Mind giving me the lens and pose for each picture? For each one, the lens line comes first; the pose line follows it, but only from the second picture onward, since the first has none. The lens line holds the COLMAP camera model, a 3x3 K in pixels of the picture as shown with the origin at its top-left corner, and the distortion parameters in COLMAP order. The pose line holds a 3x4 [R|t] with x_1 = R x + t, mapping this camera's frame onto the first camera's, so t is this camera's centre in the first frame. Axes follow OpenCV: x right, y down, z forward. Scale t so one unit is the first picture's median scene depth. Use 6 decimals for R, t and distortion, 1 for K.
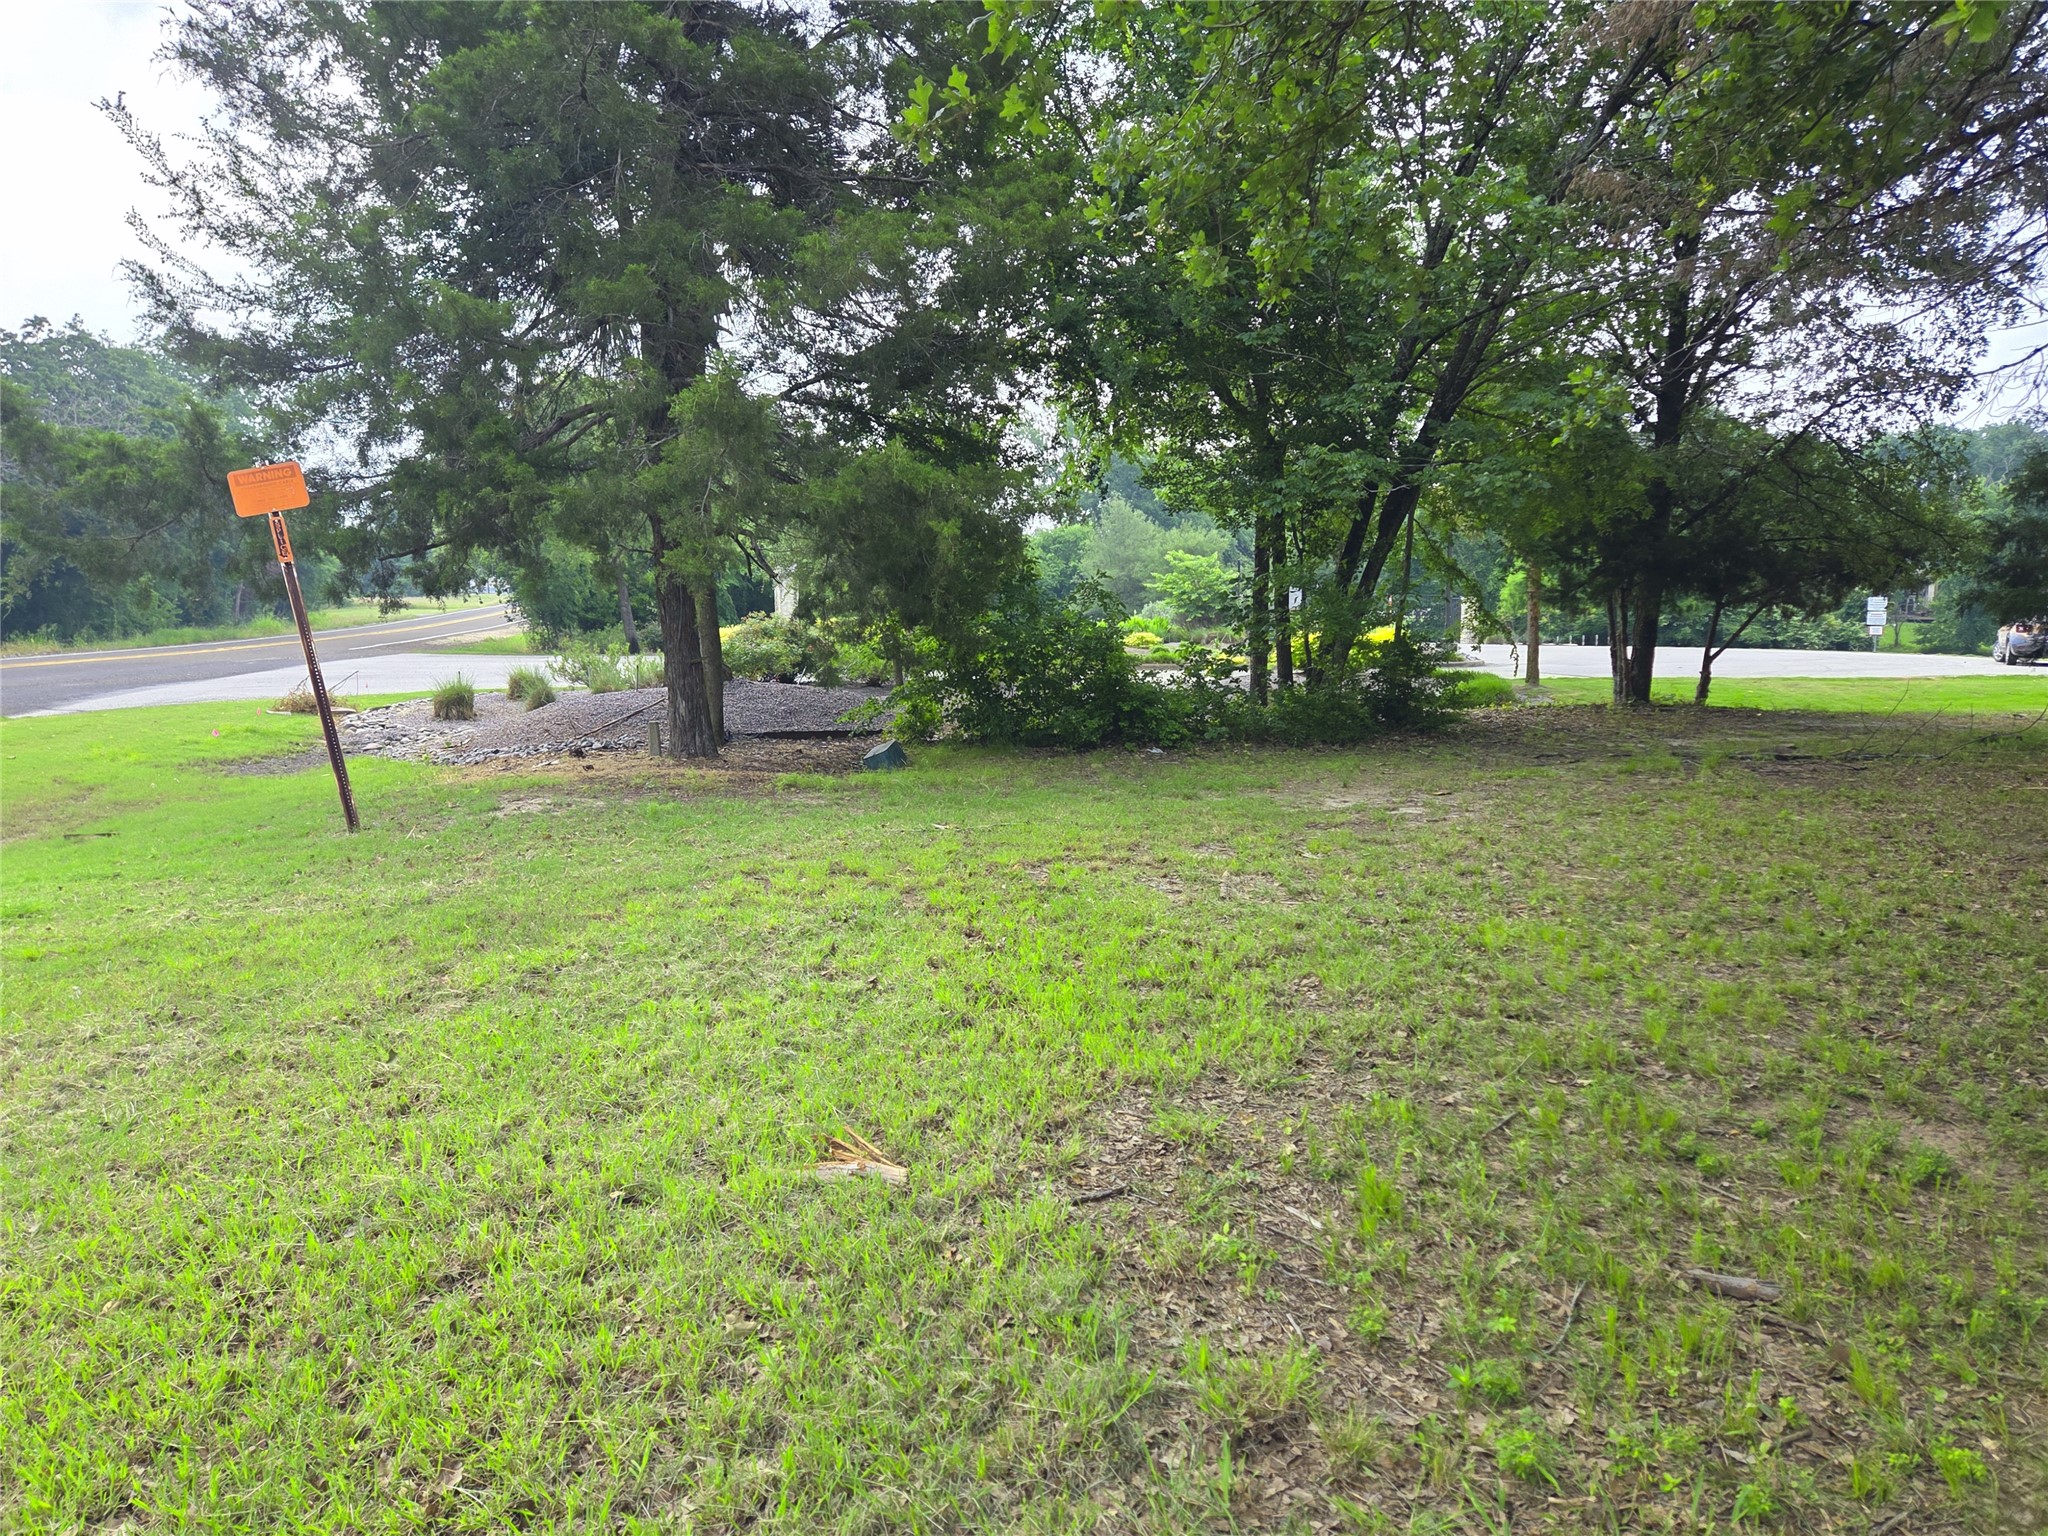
lens RADIAL K [[1218.9, 0, 1024.0], [0, 1218.9, 768.0], [0, 0, 1]] dist [-0.001529, -0.000539]
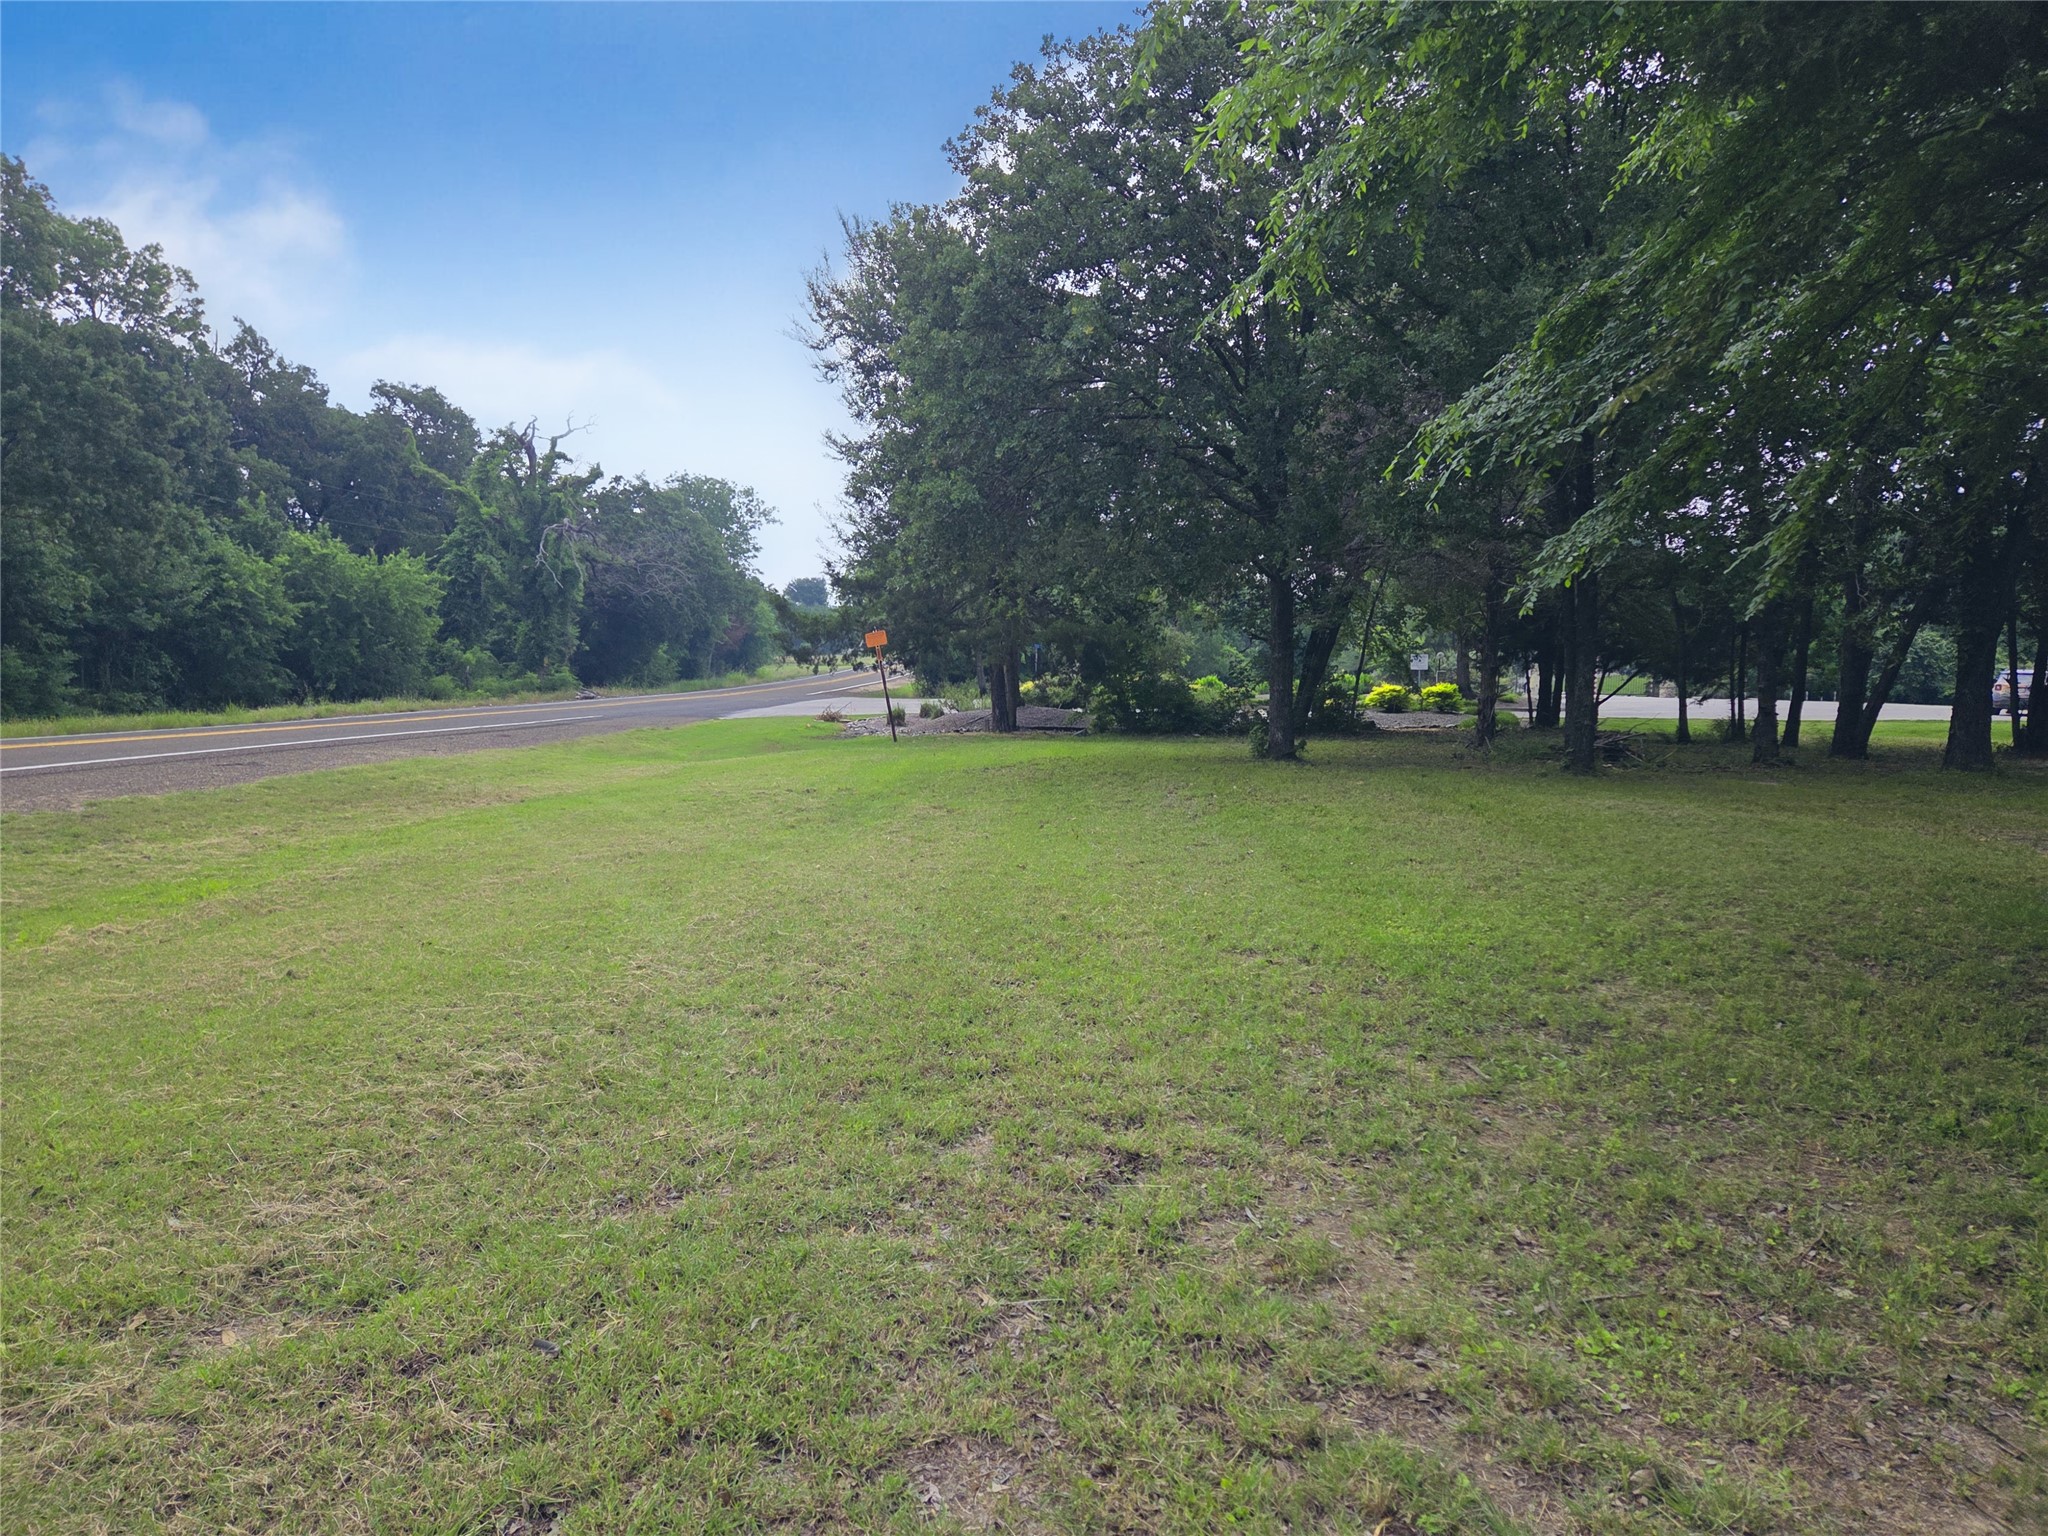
lens RADIAL K [[1218.9, 0, 1024.0], [0, 1218.9, 768.0], [0, 0, 1]] dist [-0.001529, -0.000539]
pose [[0.961556, 0.022761, -0.273665, 0.257707], [-0.034670, 0.998647, -0.038761, 0.089355], [0.272412, 0.046759, 0.961044, -0.779520]]
